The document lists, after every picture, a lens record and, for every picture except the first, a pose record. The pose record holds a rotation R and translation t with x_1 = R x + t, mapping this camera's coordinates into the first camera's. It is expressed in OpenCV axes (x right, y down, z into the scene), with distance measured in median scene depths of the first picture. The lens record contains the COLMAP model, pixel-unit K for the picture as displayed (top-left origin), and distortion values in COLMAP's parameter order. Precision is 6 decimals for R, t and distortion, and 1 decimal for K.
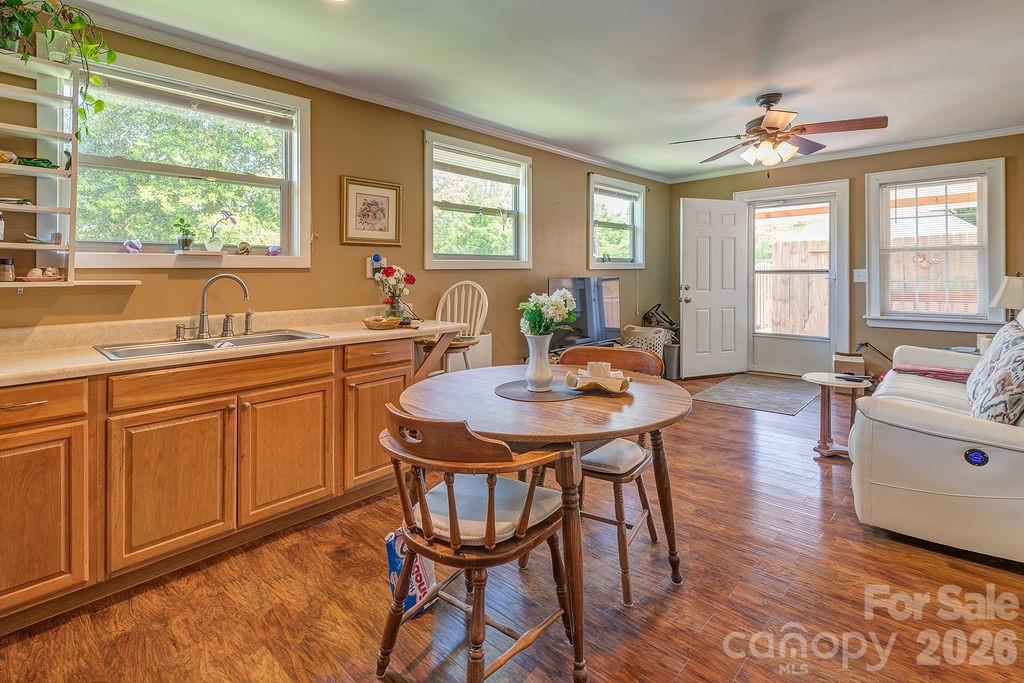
lens RADIAL K [[479.6, 0, 499.0], [0, 479.6, 277.5], [0, 0, 1]] dist [0.015403, -0.011118]
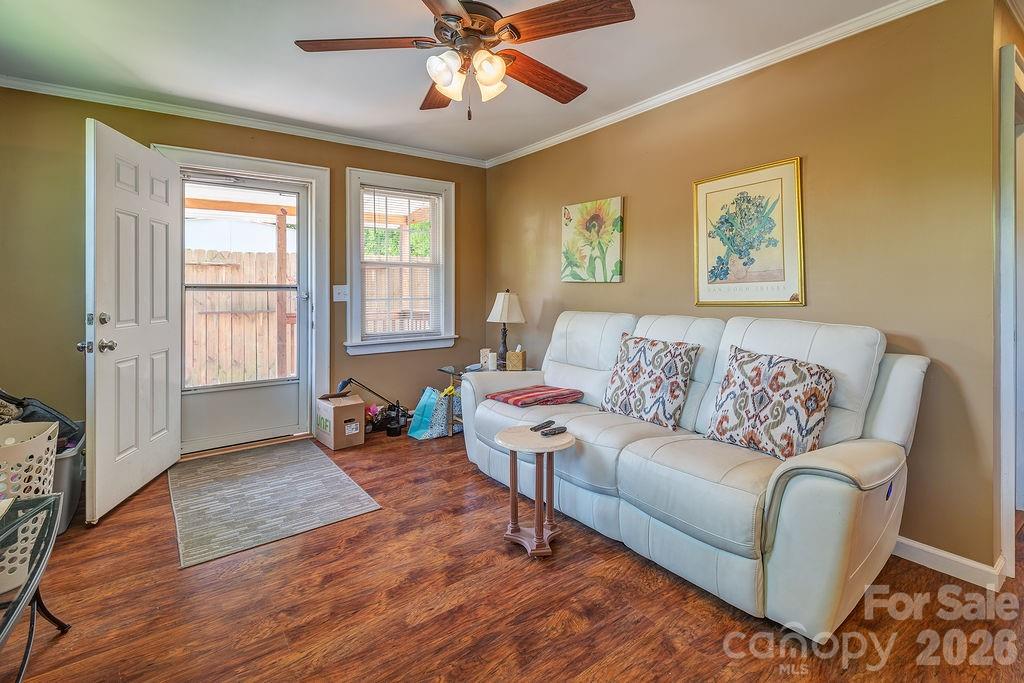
lens RADIAL K [[479.6, 0, 527.0], [0, 479.6, 298.5], [0, 0, 1]] dist [0.015403, -0.011118]
pose [[0.156968, -0.009538, 0.987558, 0.006368], [0.009397, 0.999923, 0.008164, 0.001284], [-0.987559, 0.007999, 0.157046, 0.566130]]
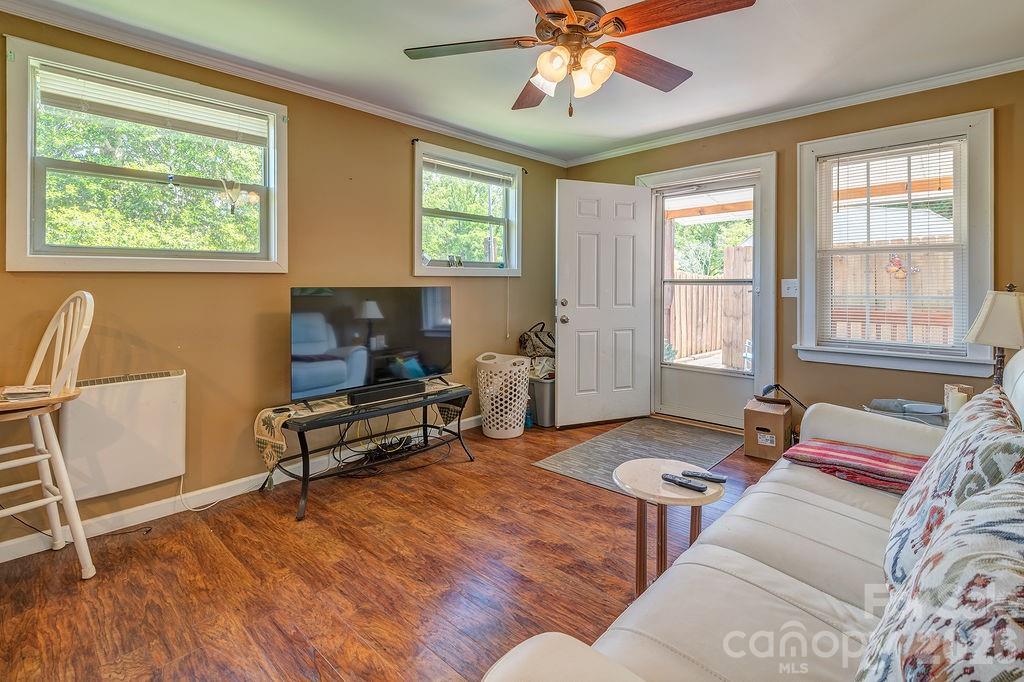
lens RADIAL K [[479.6, 0, 501.9], [0, 479.6, 287.8], [0, 0, 1]] dist [0.015403, -0.011118]
pose [[0.999960, 0.008091, 0.003894, 0.320279], [-0.008101, 0.999964, 0.002641, -0.002610], [-0.003872, -0.002673, 0.999989, 0.291194]]
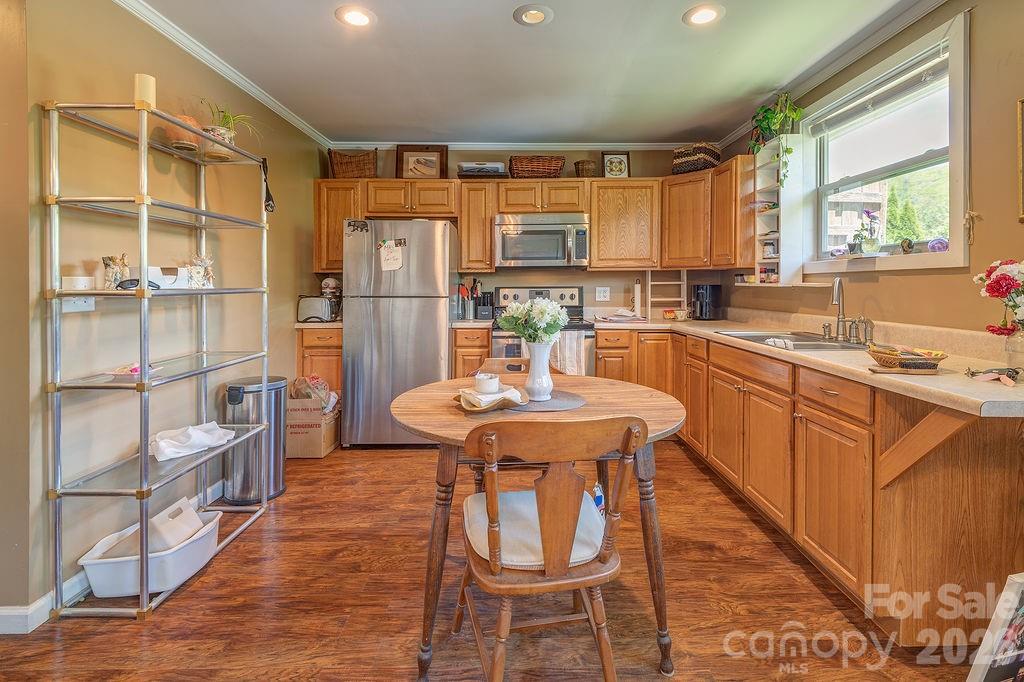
lens RADIAL K [[479.6, 0, 521.4], [0, 479.6, 287.0], [0, 0, 1]] dist [0.015403, -0.011118]
pose [[-0.709577, 0.016068, -0.704445, 0.281702], [0.006727, 0.999849, 0.016030, -0.004335], [0.704596, 0.006635, -0.709578, 0.594389]]
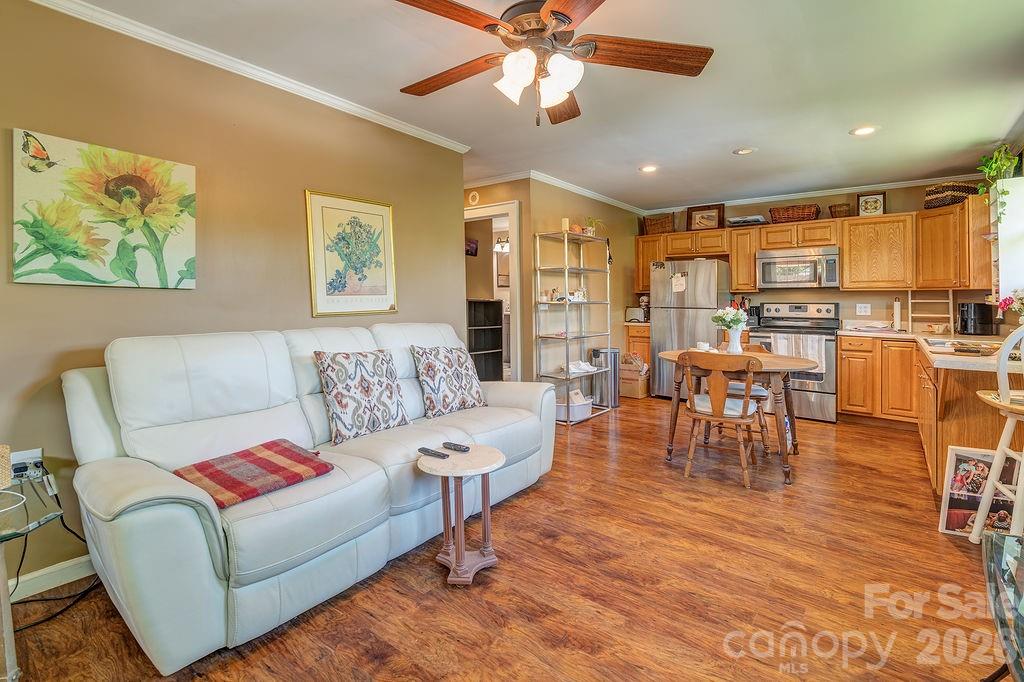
lens RADIAL K [[479.6, 0, 495.6], [0, 479.6, 296.1], [0, 0, 1]] dist [0.015403, -0.011118]
pose [[-0.996441, 0.003359, -0.084223, 0.446822], [0.003724, 0.999984, -0.004180, -0.005188], [0.084208, -0.004478, -0.996438, 1.046269]]
